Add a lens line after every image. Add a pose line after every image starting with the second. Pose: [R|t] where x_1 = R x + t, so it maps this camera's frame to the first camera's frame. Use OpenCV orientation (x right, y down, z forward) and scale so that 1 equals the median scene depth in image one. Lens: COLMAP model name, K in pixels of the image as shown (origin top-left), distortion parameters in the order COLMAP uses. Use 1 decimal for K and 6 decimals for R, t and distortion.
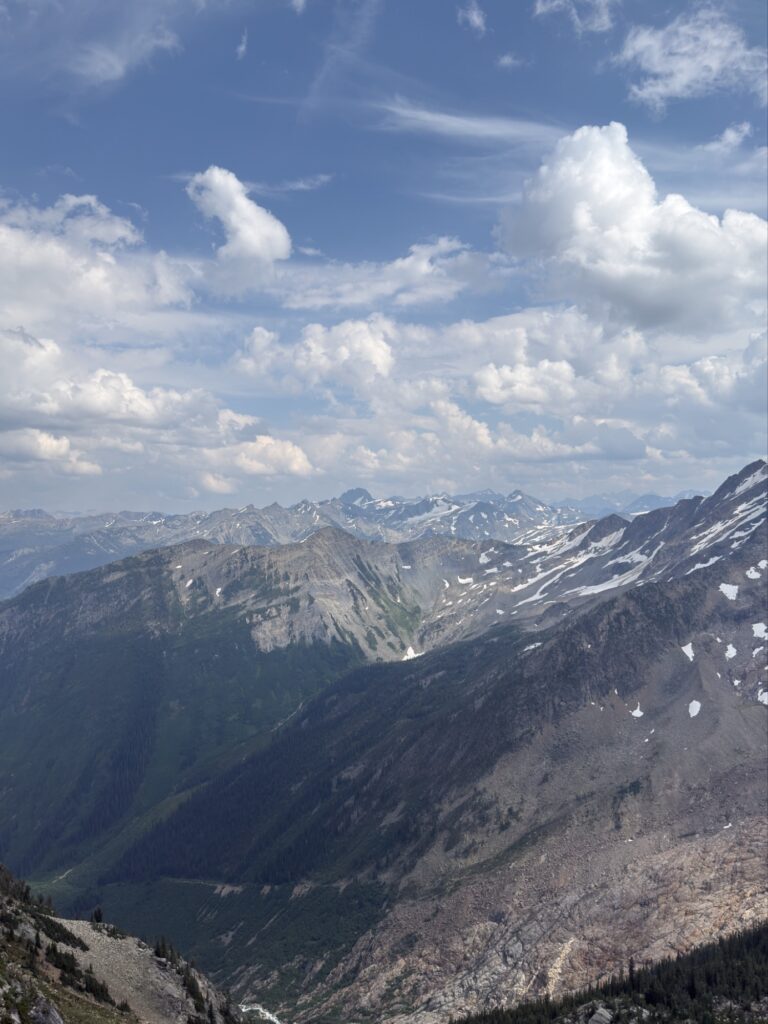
lens RADIAL K [[792.9, 0, 384.0], [0, 792.9, 512.0], [0, 0, 1]] dist [0.115474, -0.174453]
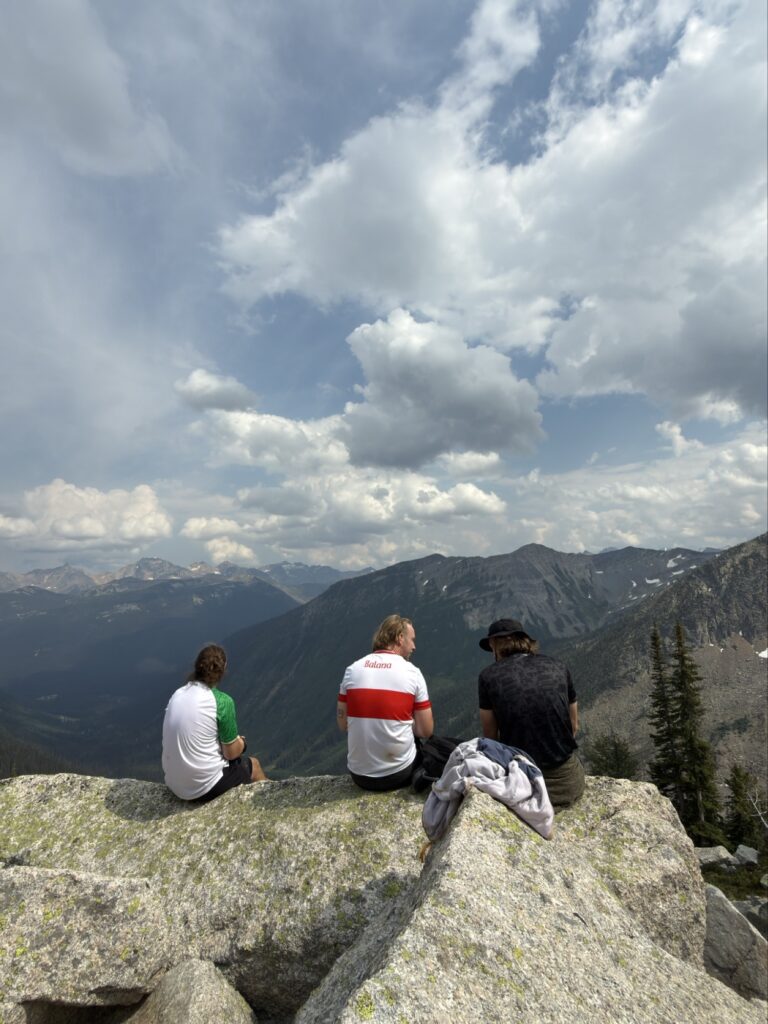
lens RADIAL K [[503.5, 0, 384.0], [0, 503.5, 512.0], [0, 0, 1]] dist [-0.000007, -0.000004]
pose [[0.882079, -0.088670, -0.462683, 0.119814], [0.025452, 0.989662, -0.141140, 0.090505], [0.470414, 0.112720, 0.875217, 0.164287]]
